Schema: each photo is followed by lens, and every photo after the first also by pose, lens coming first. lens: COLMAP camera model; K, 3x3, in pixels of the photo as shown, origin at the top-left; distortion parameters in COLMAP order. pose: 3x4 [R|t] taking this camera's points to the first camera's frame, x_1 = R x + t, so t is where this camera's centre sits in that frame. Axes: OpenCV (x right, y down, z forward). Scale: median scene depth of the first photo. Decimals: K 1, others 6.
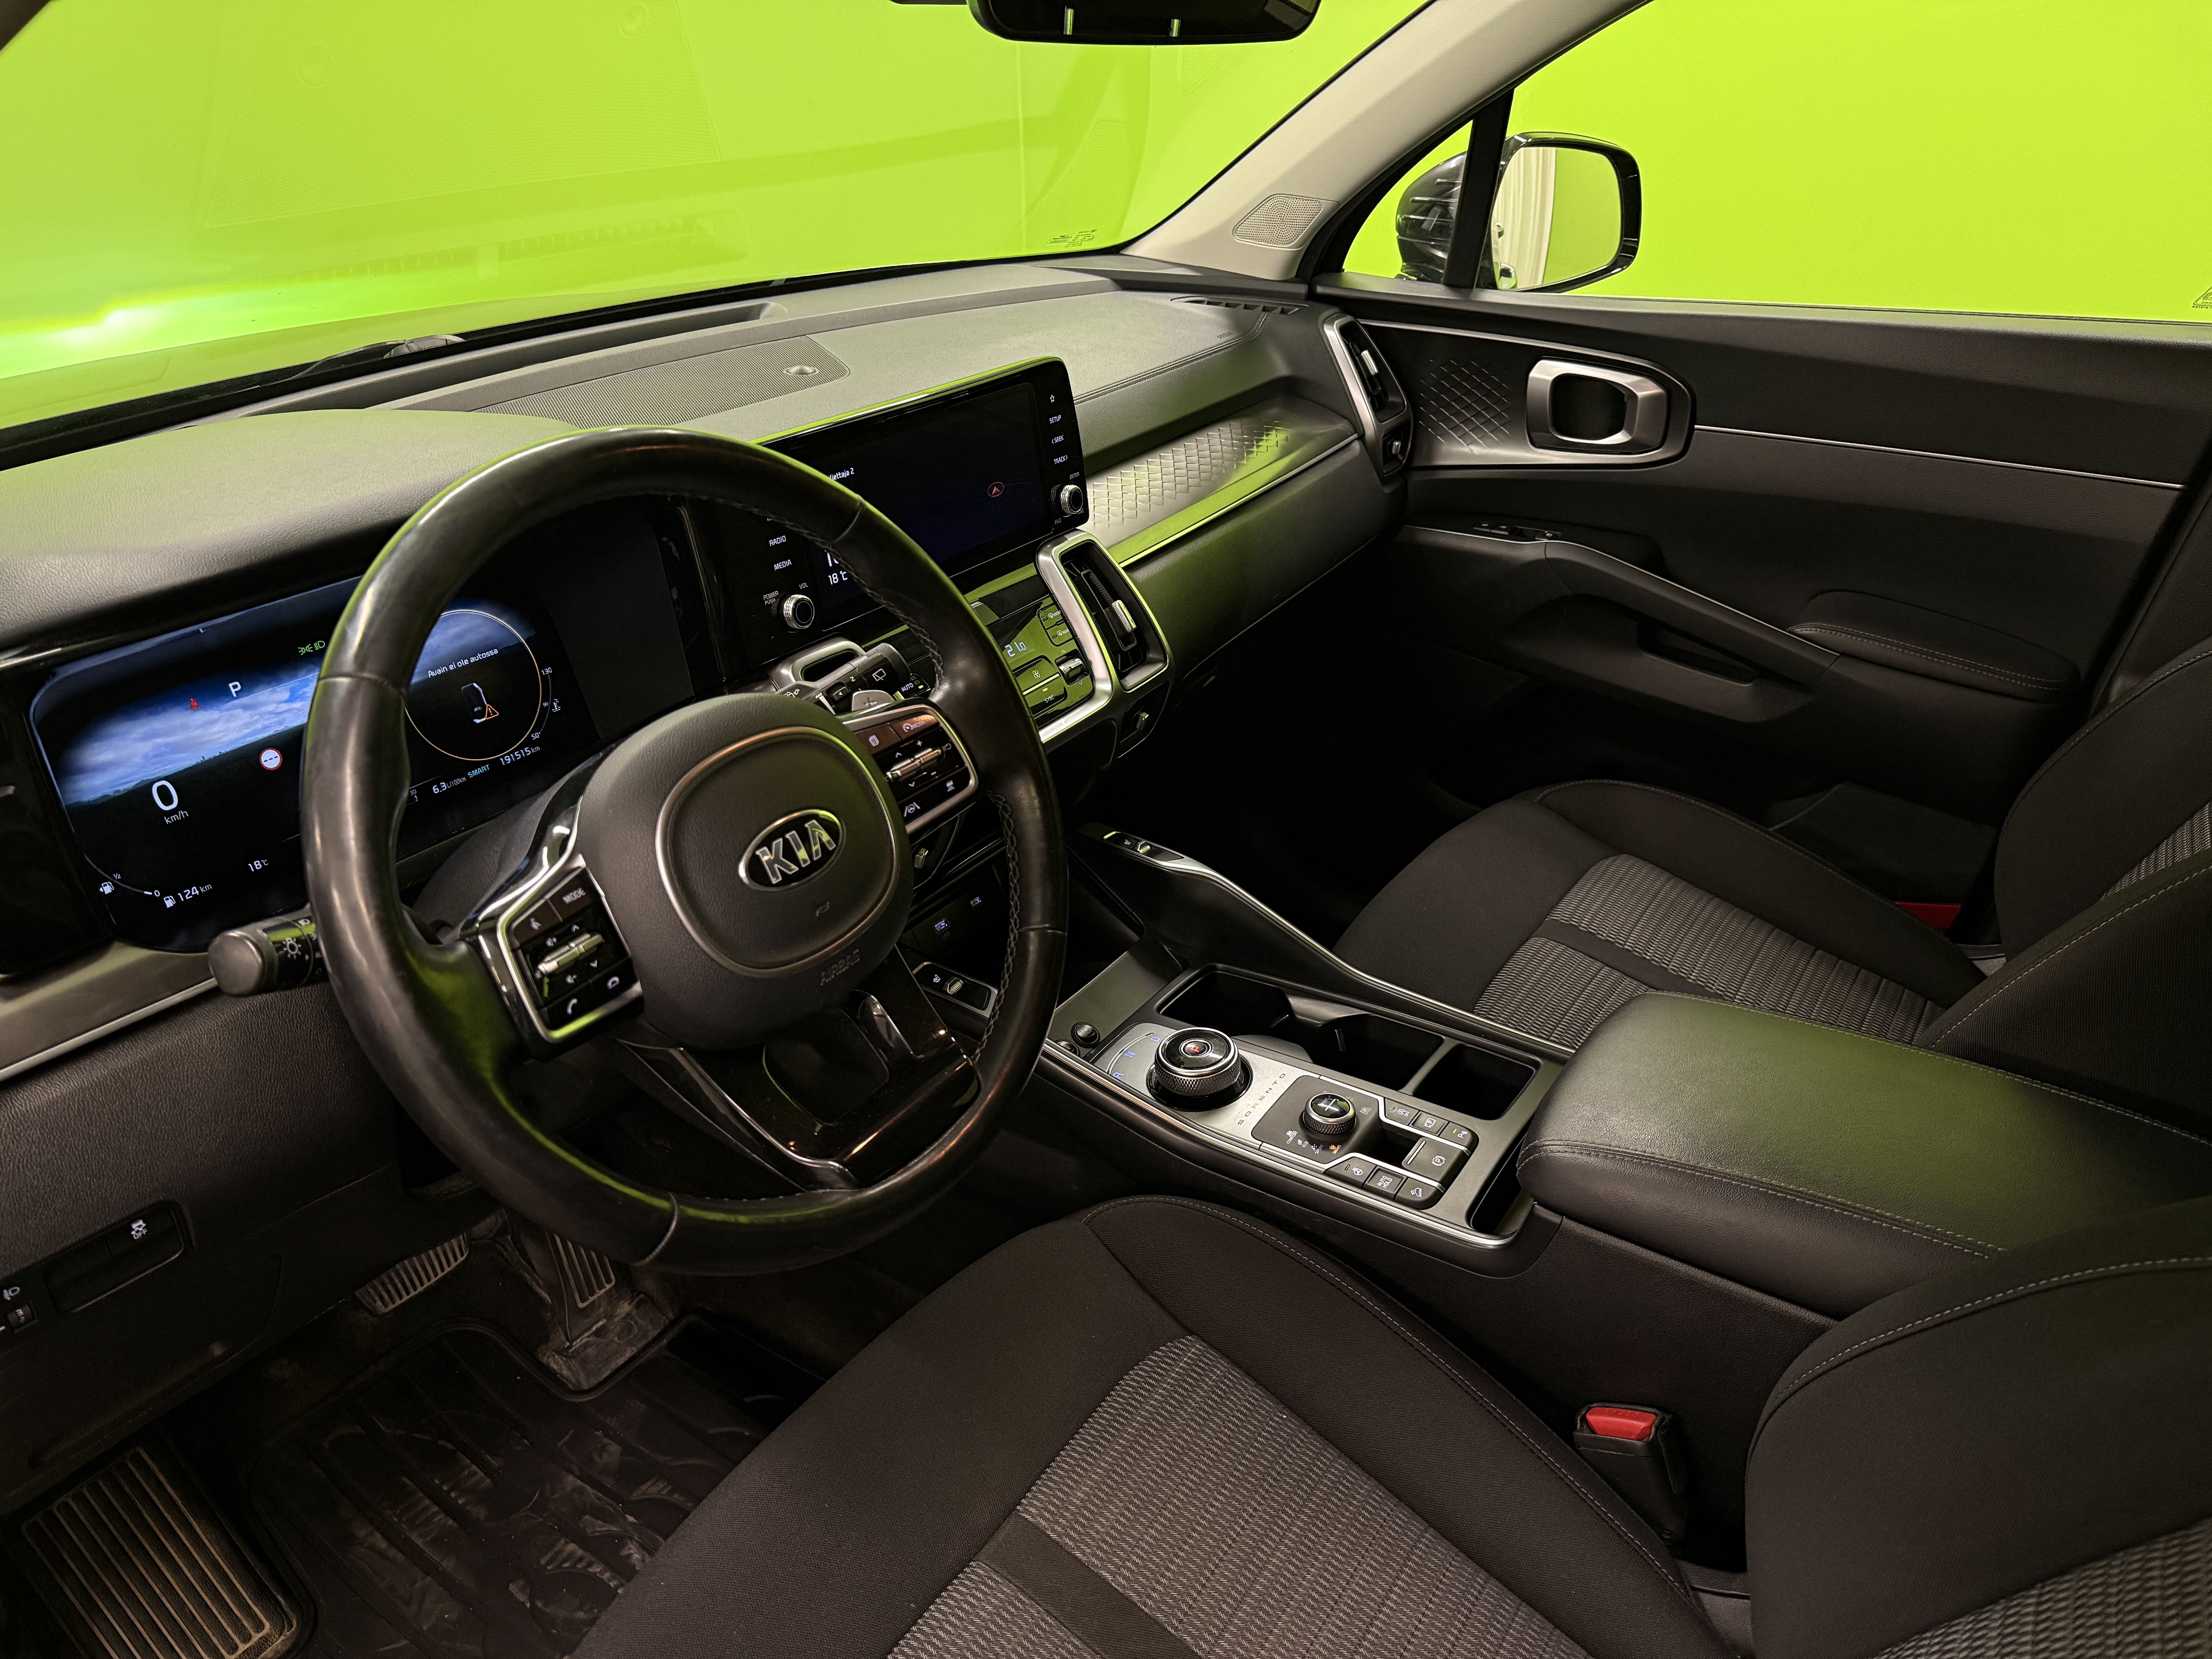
lens RADIAL K [[1566.9, 0, 1105.8], [0, 1566.9, 845.6], [0, 0, 1]] dist [0.011974, -0.002611]
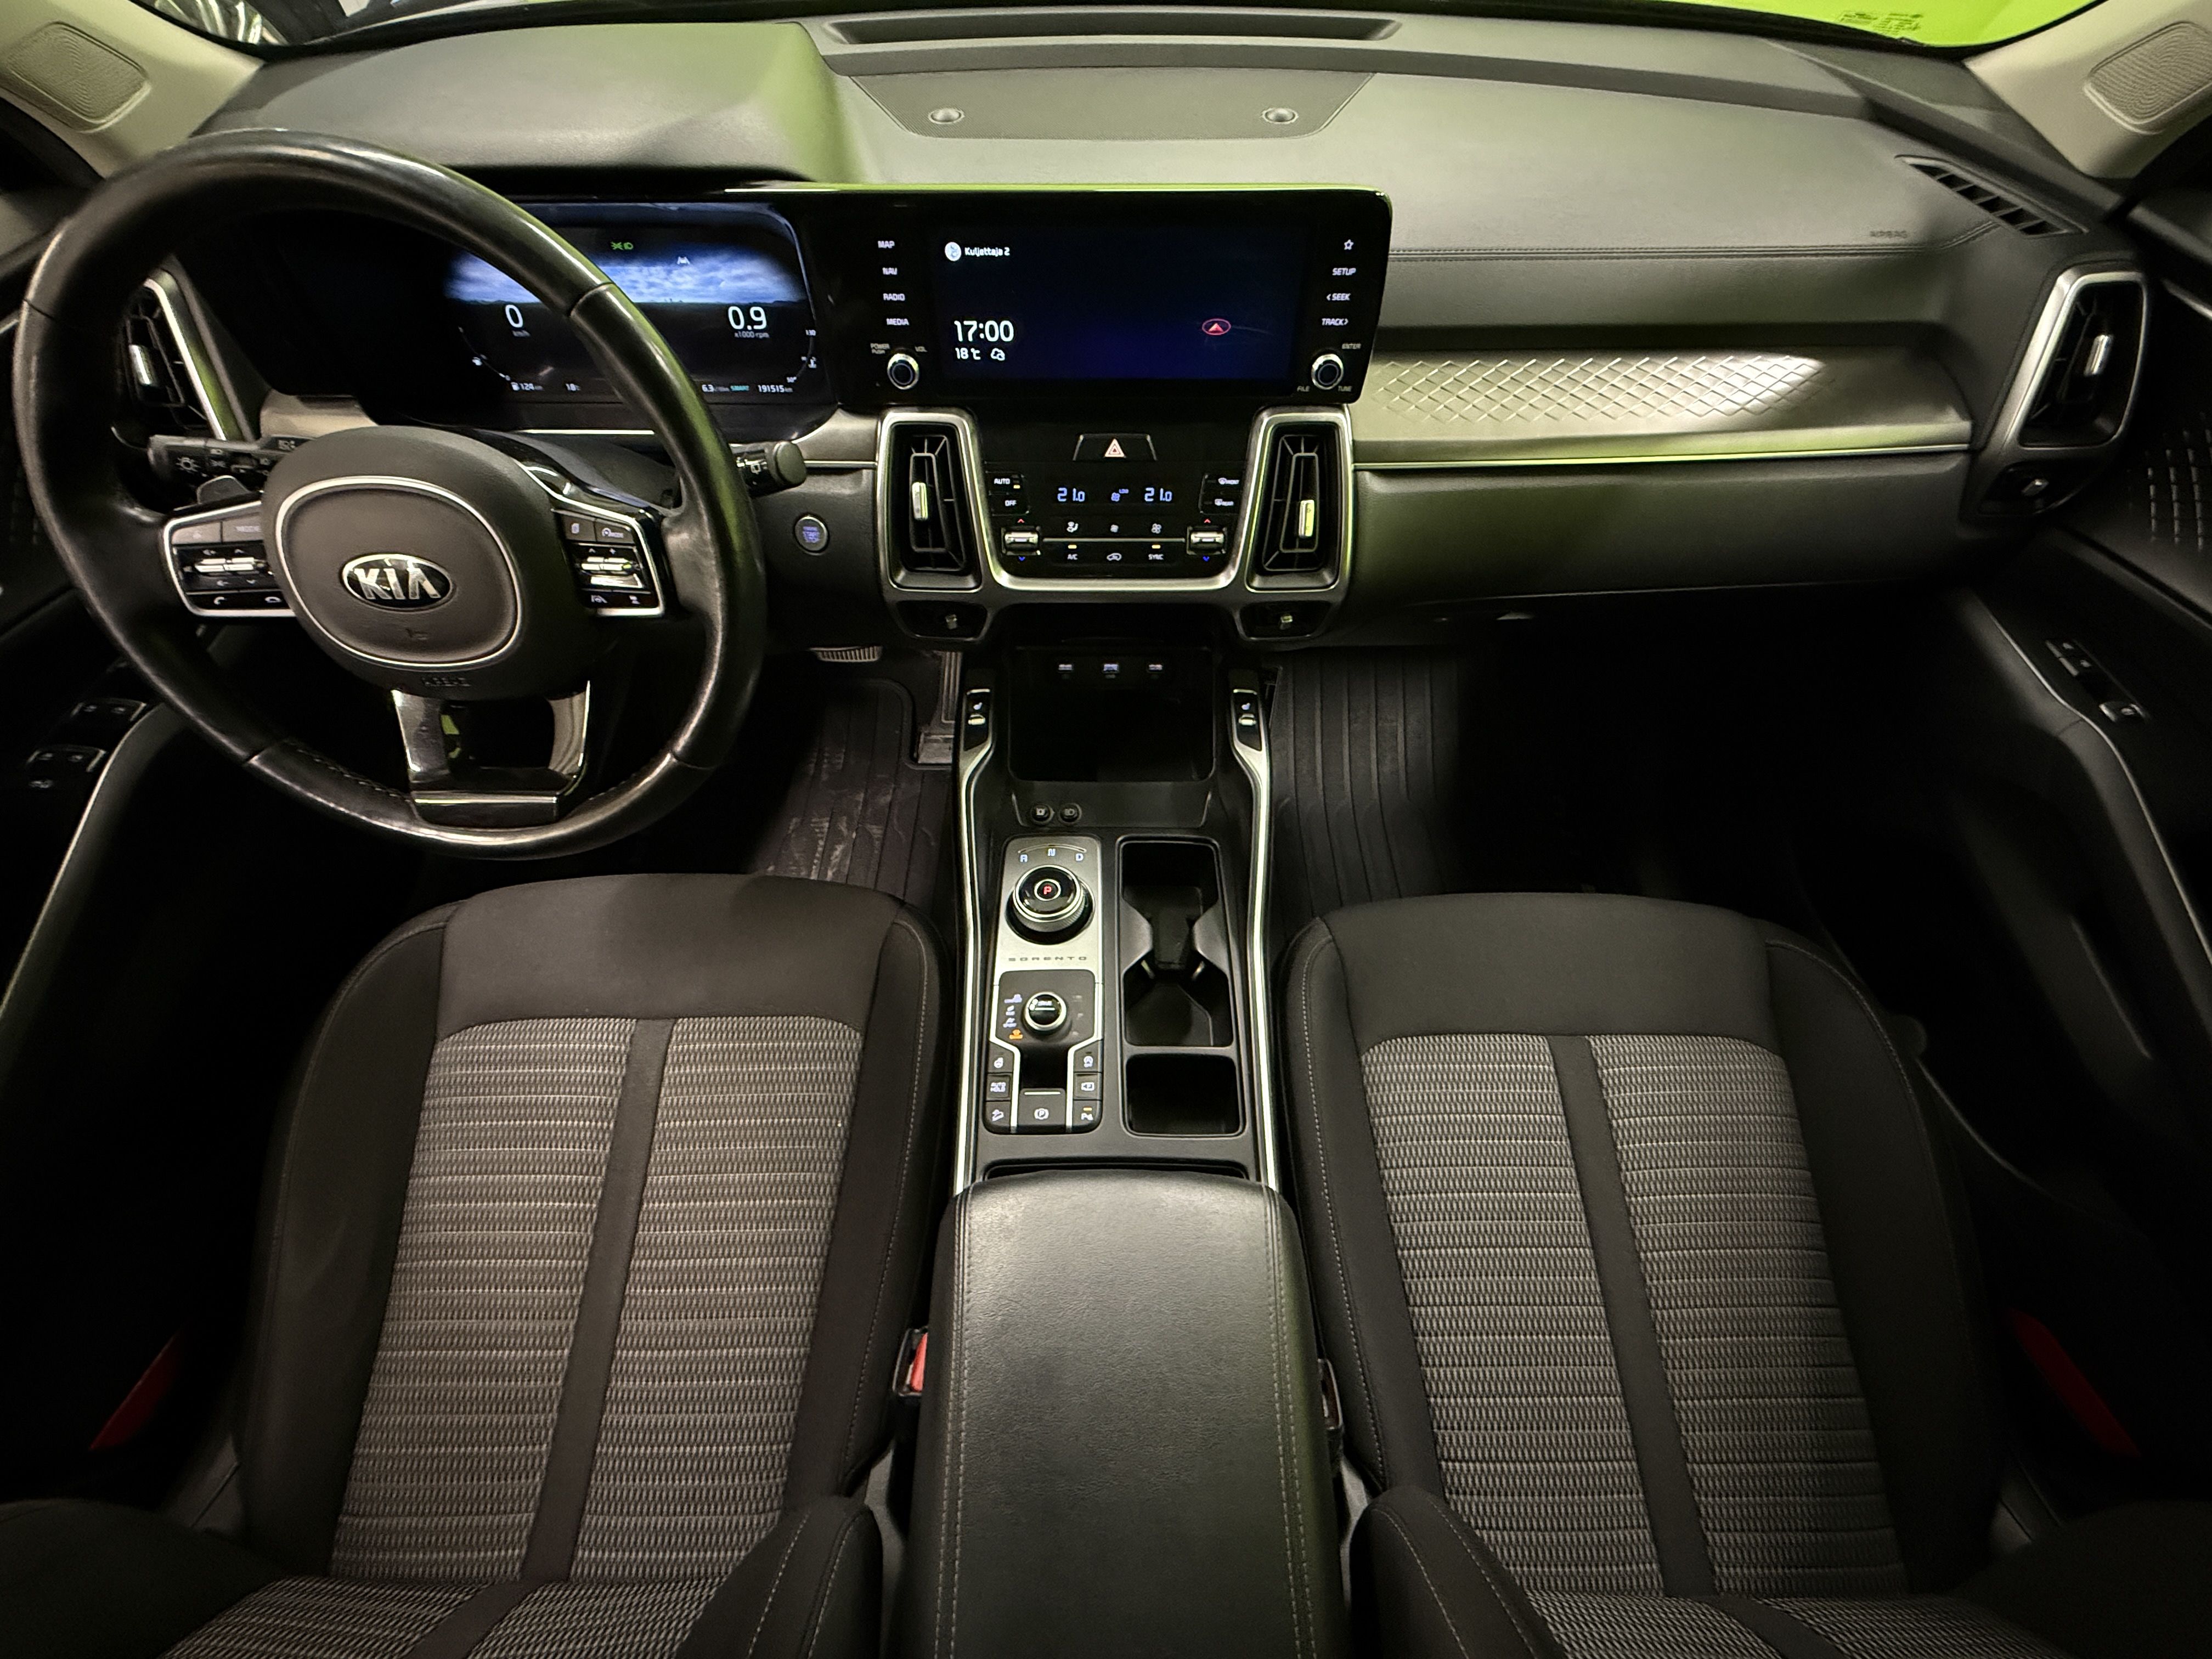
lens RADIAL K [[882.3, 0, 1101.7], [0, 882.3, 827.8], [0, 0, 1]] dist [-0.002080, -0.000572]
pose [[0.569761, 0.682088, -0.458398, 0.258063], [-0.400338, 0.717496, 0.570026, -0.217954], [0.717707, -0.141265, 0.681866, 0.416898]]
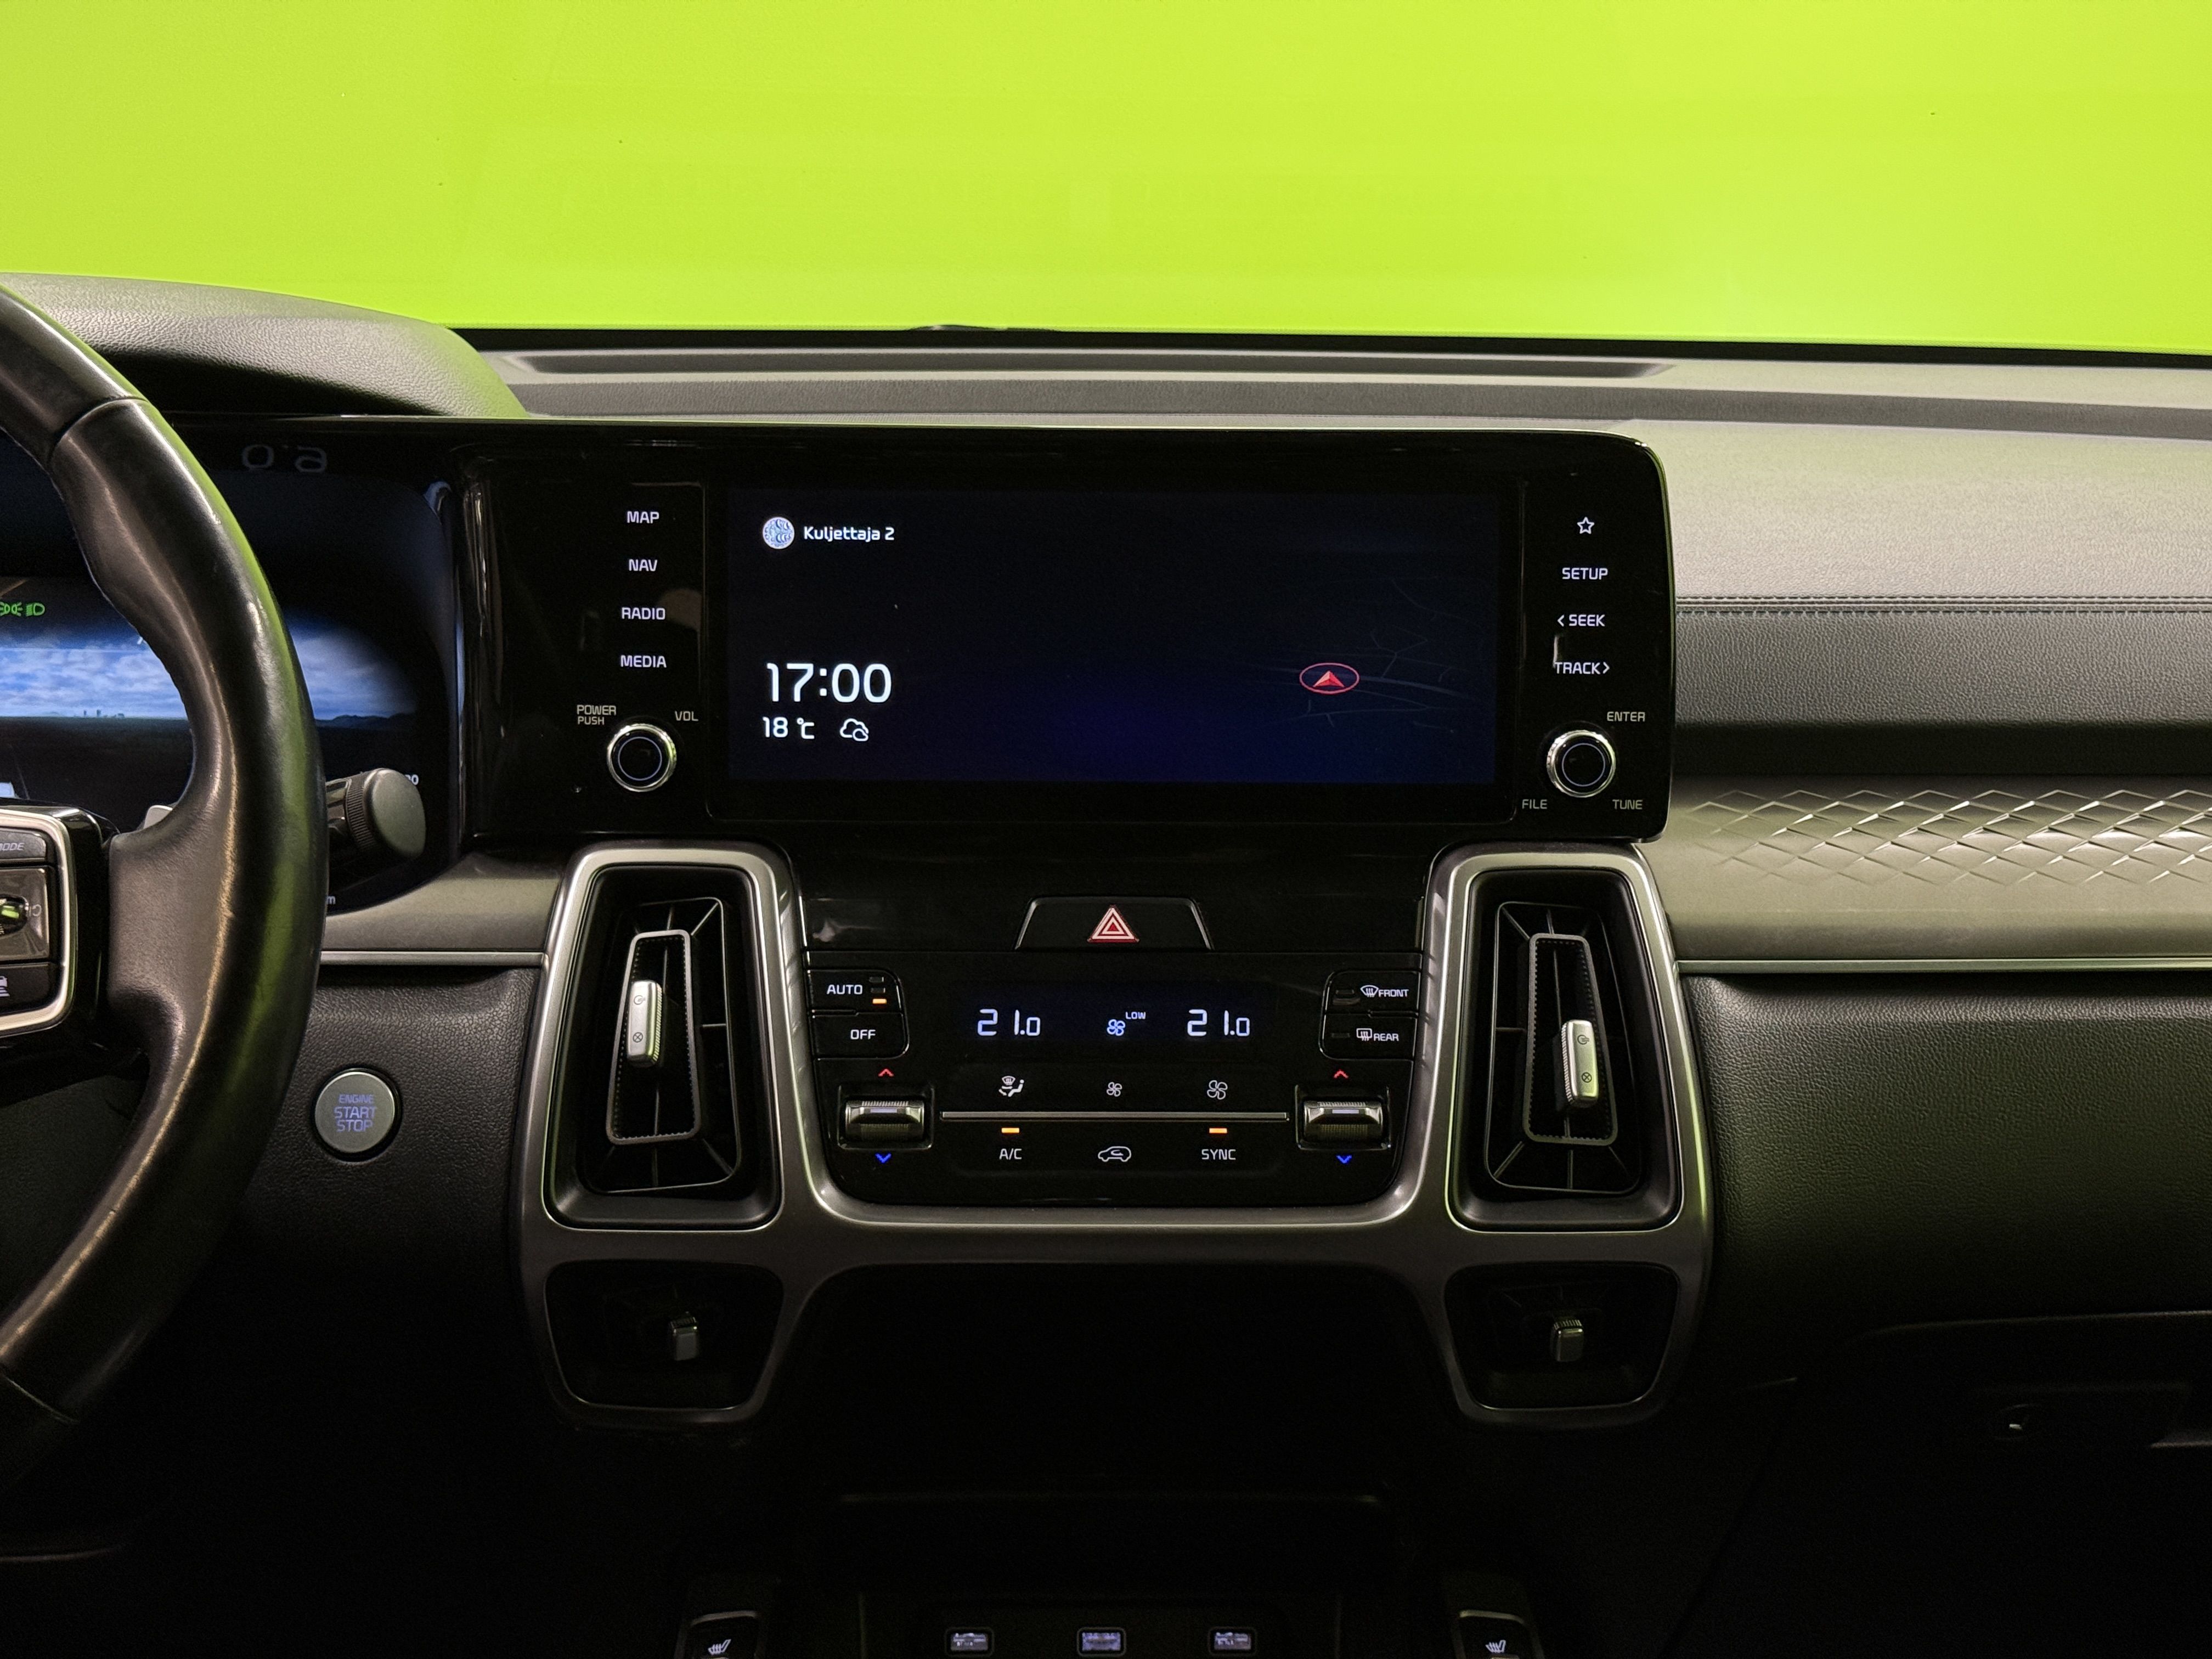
lens RADIAL K [[3084.3, 0, 1111.6], [0, 3084.3, 839.1], [0, 0, 1]] dist [0.130268, 0.000000]
pose [[0.590013, 0.202935, -0.781474, 0.440661], [-0.402068, 0.913197, -0.066421, -0.079570], [0.700161, 0.353395, 0.620392, 0.333475]]
